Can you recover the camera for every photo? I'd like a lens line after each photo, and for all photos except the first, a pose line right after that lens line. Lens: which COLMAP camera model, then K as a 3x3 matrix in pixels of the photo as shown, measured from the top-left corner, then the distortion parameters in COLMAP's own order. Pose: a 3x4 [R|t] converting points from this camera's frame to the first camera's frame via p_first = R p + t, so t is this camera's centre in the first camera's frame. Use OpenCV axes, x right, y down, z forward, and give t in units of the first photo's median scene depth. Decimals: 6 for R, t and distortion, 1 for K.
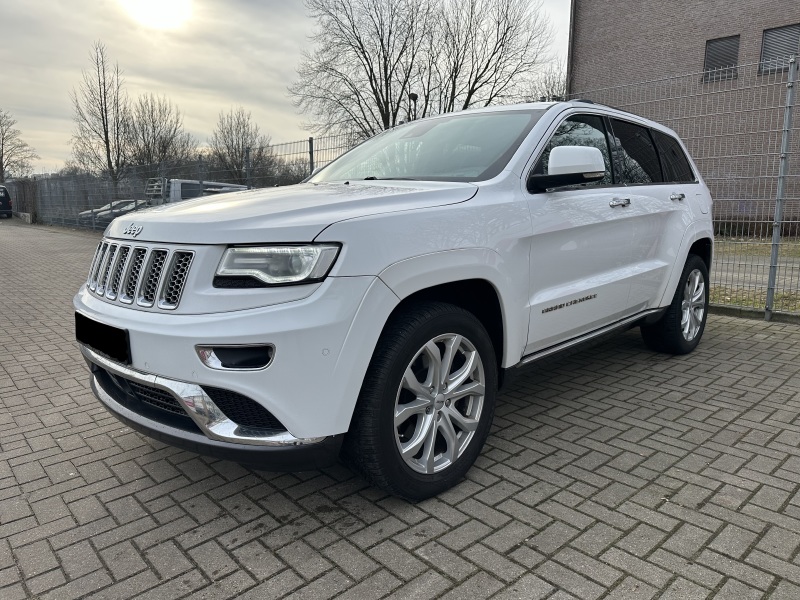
lens RADIAL K [[571.1, 0, 396.7], [0, 571.1, 296.4], [0, 0, 1]] dist [0.046394, -0.051973]
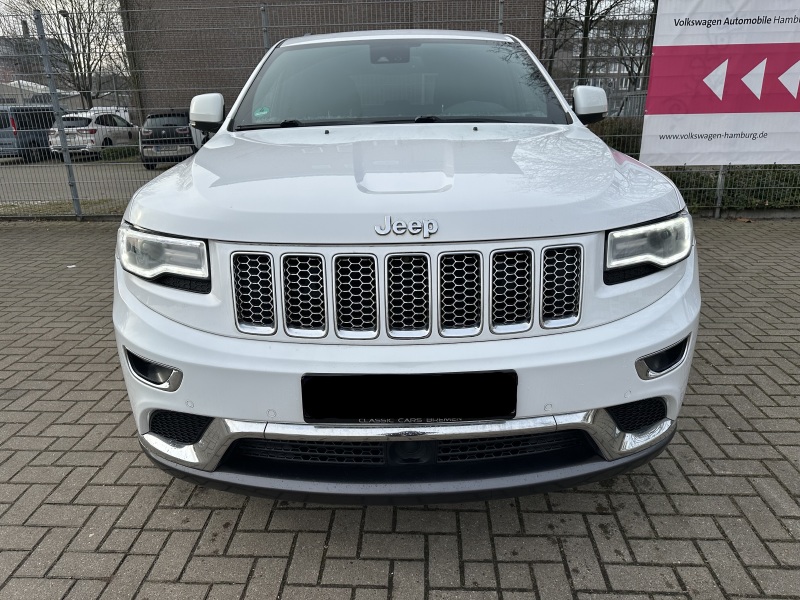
lens RADIAL K [[571.1, 0, 398.9], [0, 571.1, 297.7], [0, 0, 1]] dist [0.046394, -0.051973]
pose [[0.695713, -0.229287, 0.680743, -1.052311], [0.121440, 0.971590, 0.203139, -0.193178], [-0.707980, -0.058657, 0.703792, 0.630627]]
